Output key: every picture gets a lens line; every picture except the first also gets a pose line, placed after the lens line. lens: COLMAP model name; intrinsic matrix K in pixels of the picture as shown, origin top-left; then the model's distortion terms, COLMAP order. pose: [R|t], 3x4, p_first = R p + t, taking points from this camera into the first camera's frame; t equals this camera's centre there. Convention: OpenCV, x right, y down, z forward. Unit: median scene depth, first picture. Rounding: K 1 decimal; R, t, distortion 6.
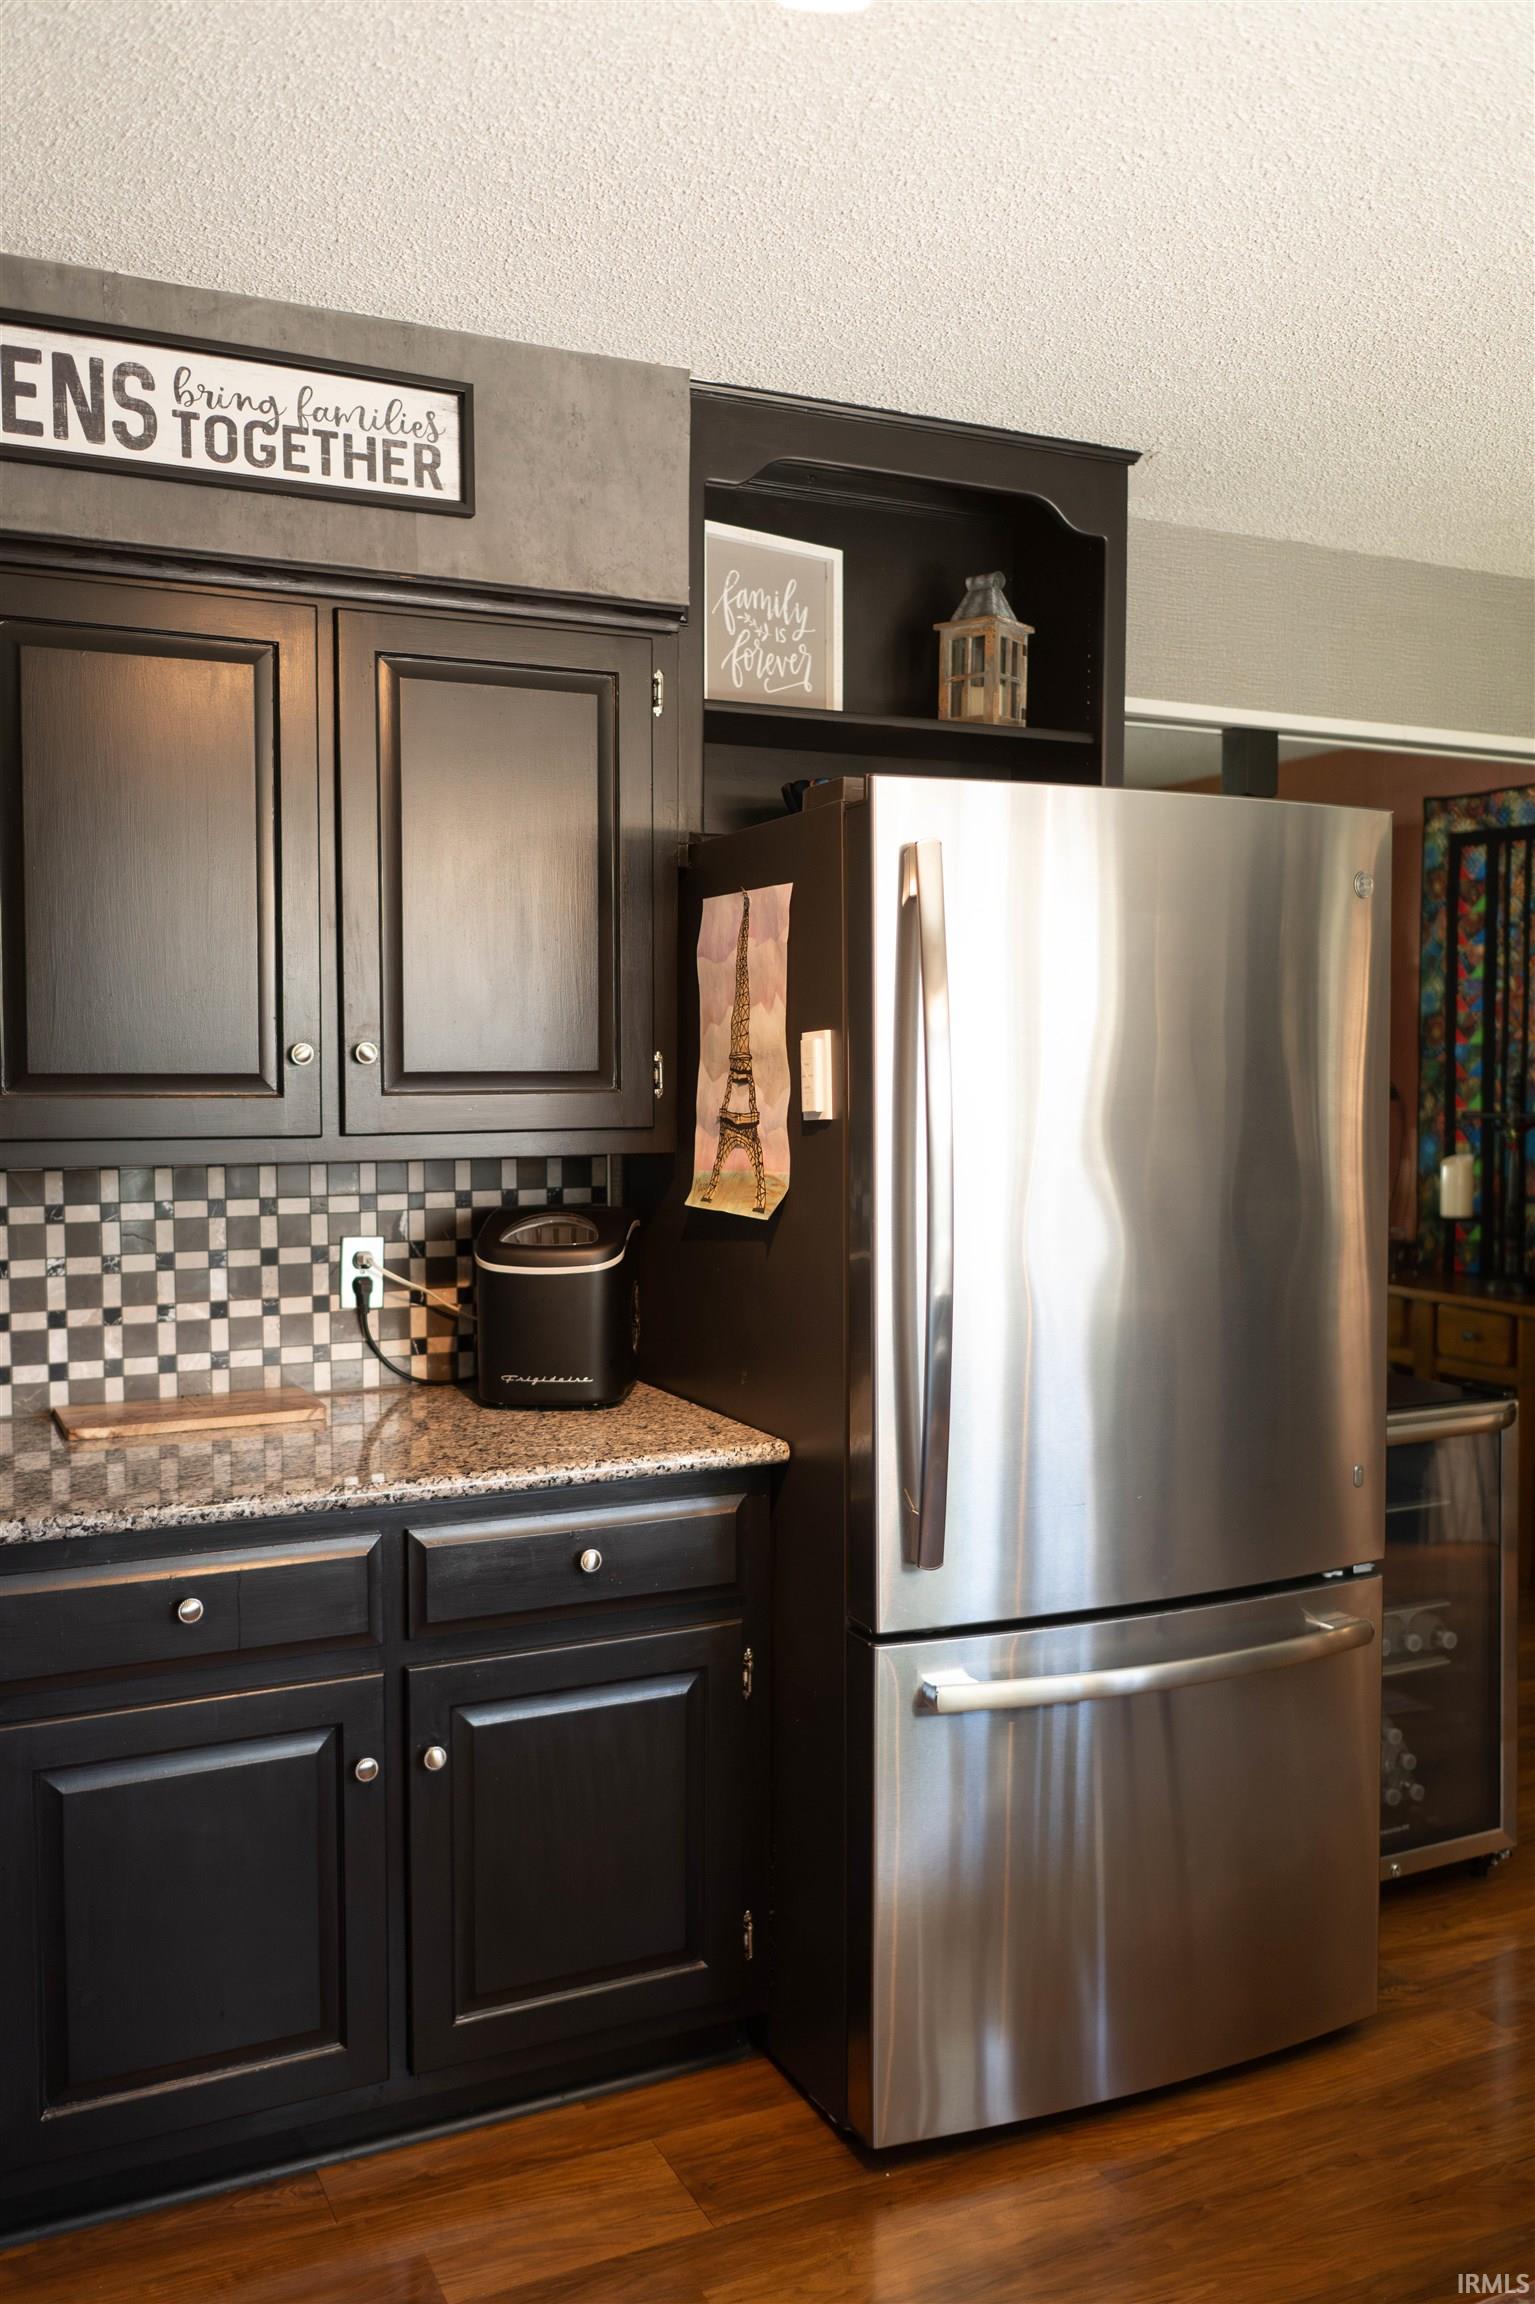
lens RADIAL K [[1867.3, 0, 767.5], [0, 1867.3, 1152.0], [0, 0, 1]] dist [0.005706, -0.005339]
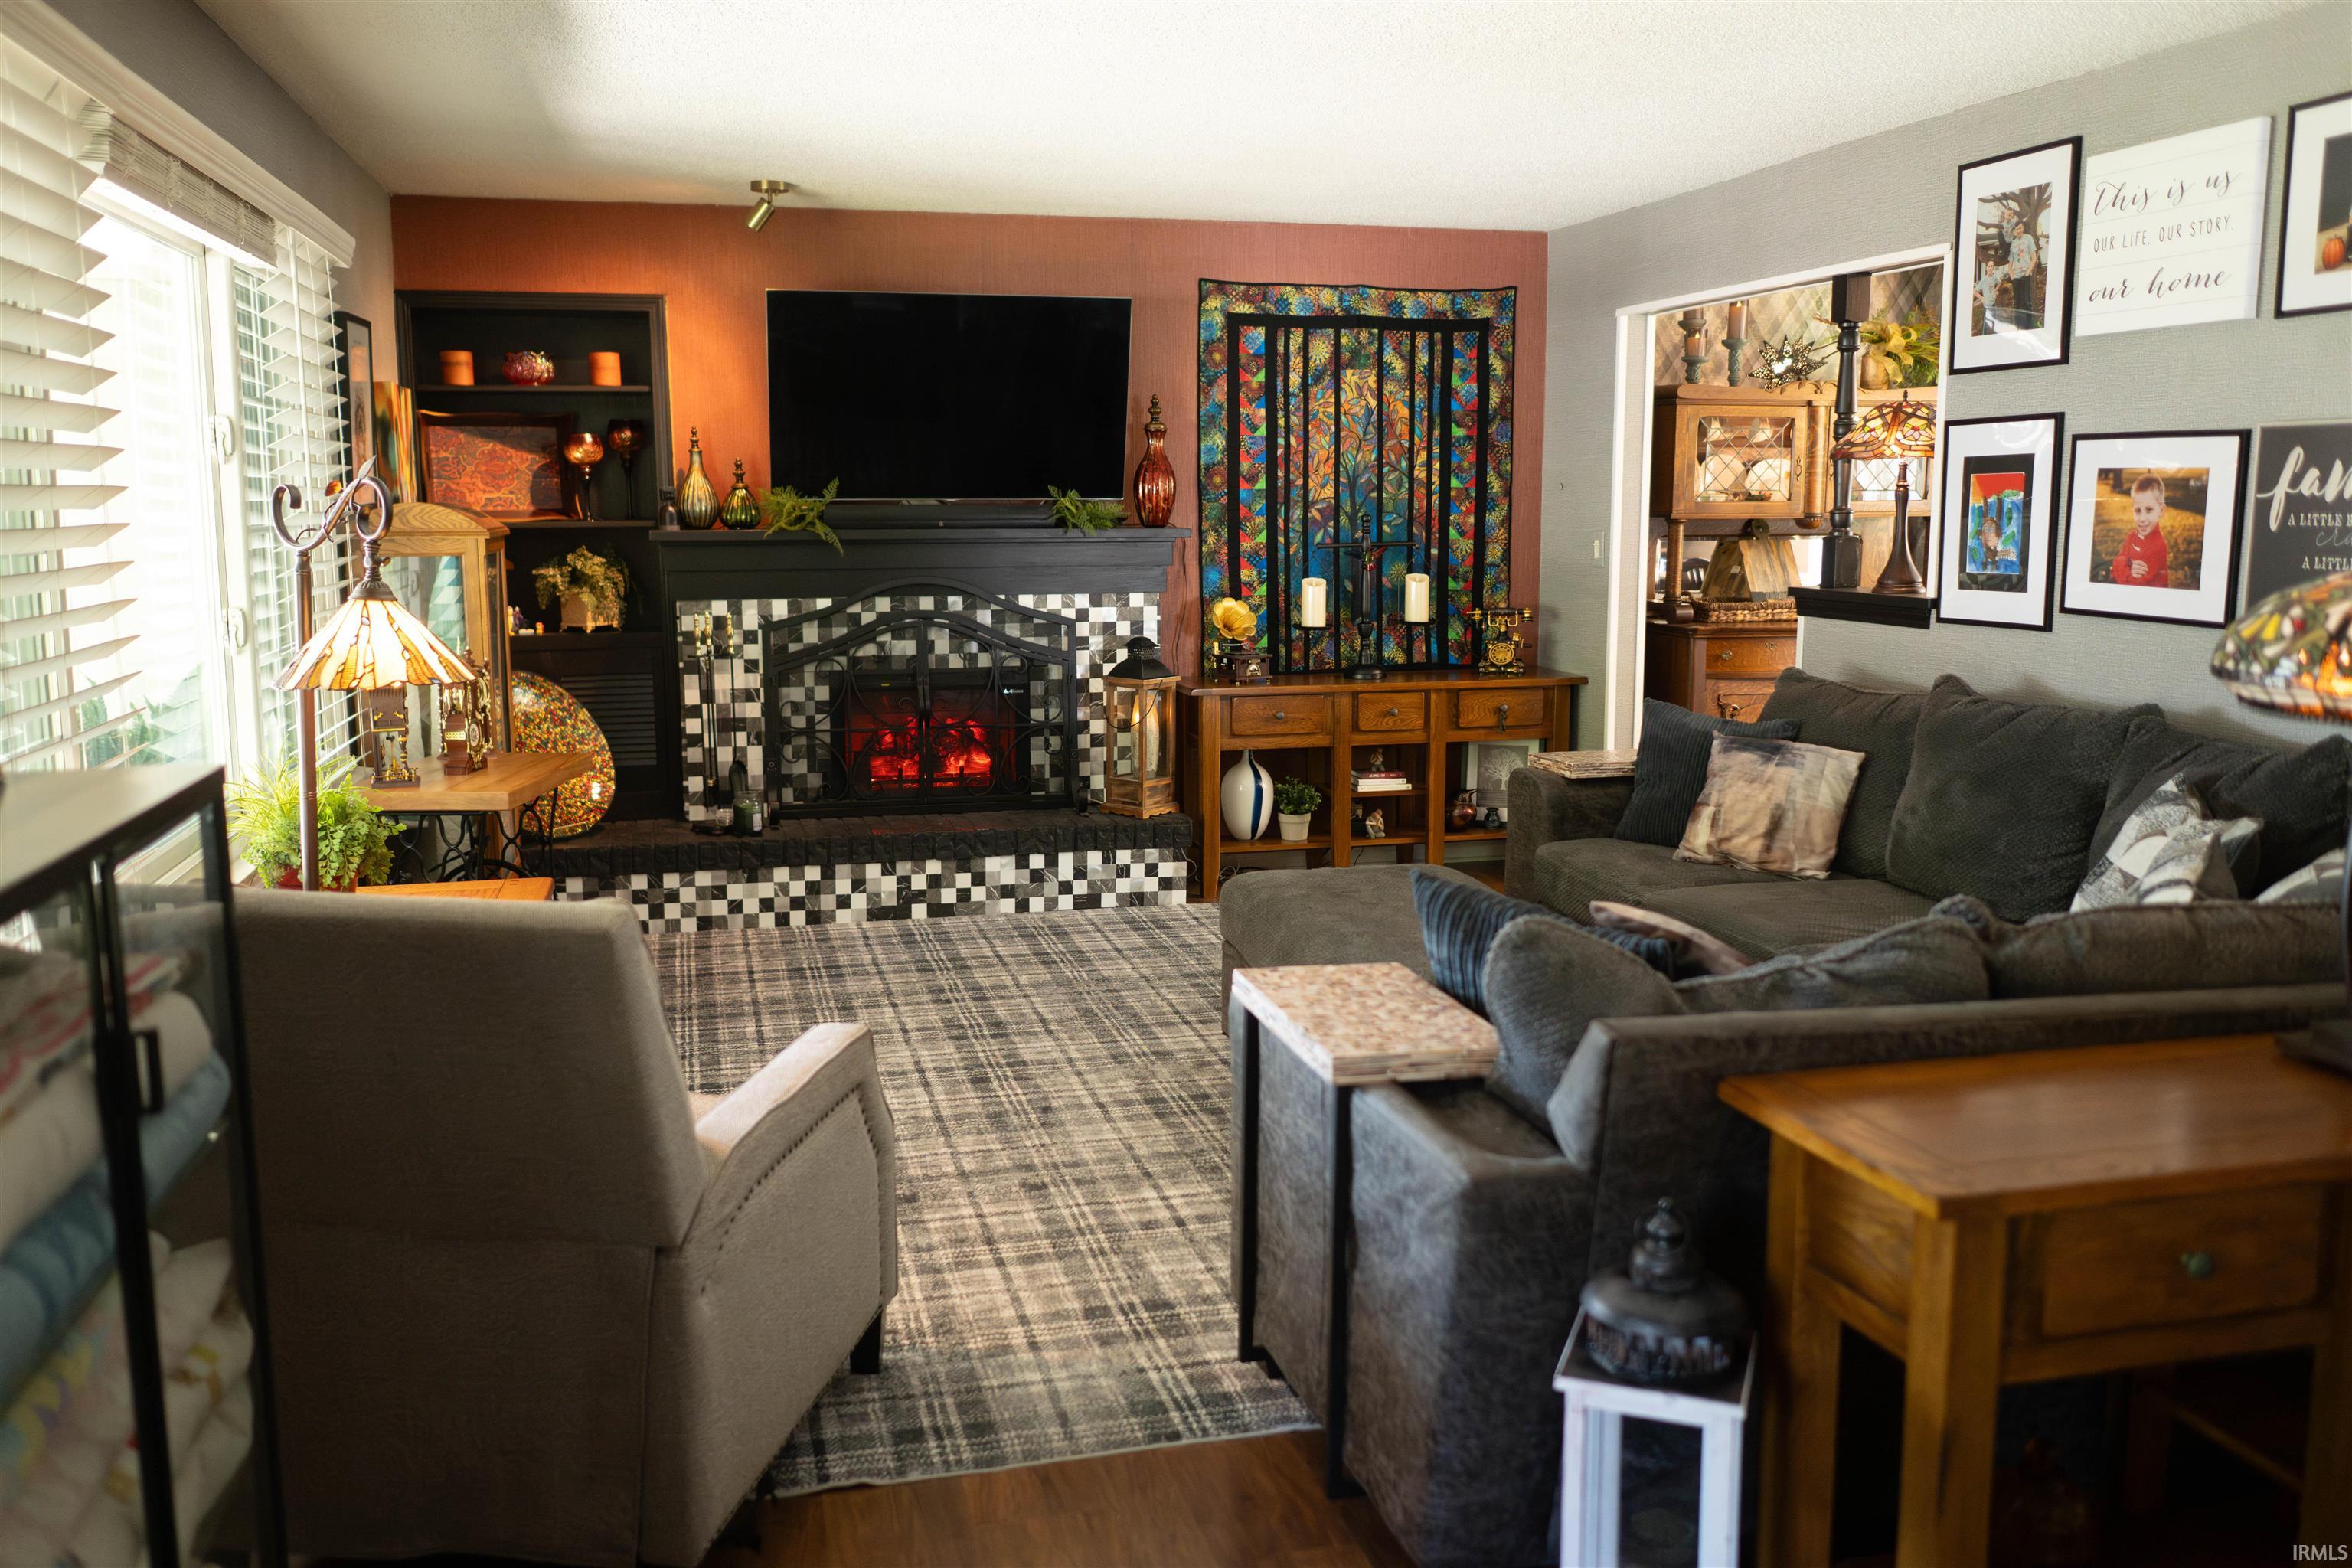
lens RADIAL K [[1906.2, 0, 1176.0], [0, 1906.2, 784.0], [0, 0, 1]] dist [0.005706, -0.005339]
pose [[0.201293, -0.147360, 0.968383, -0.900534], [0.051867, 0.988836, 0.139691, -0.044337], [-0.978157, 0.022108, 0.206688, 0.805020]]
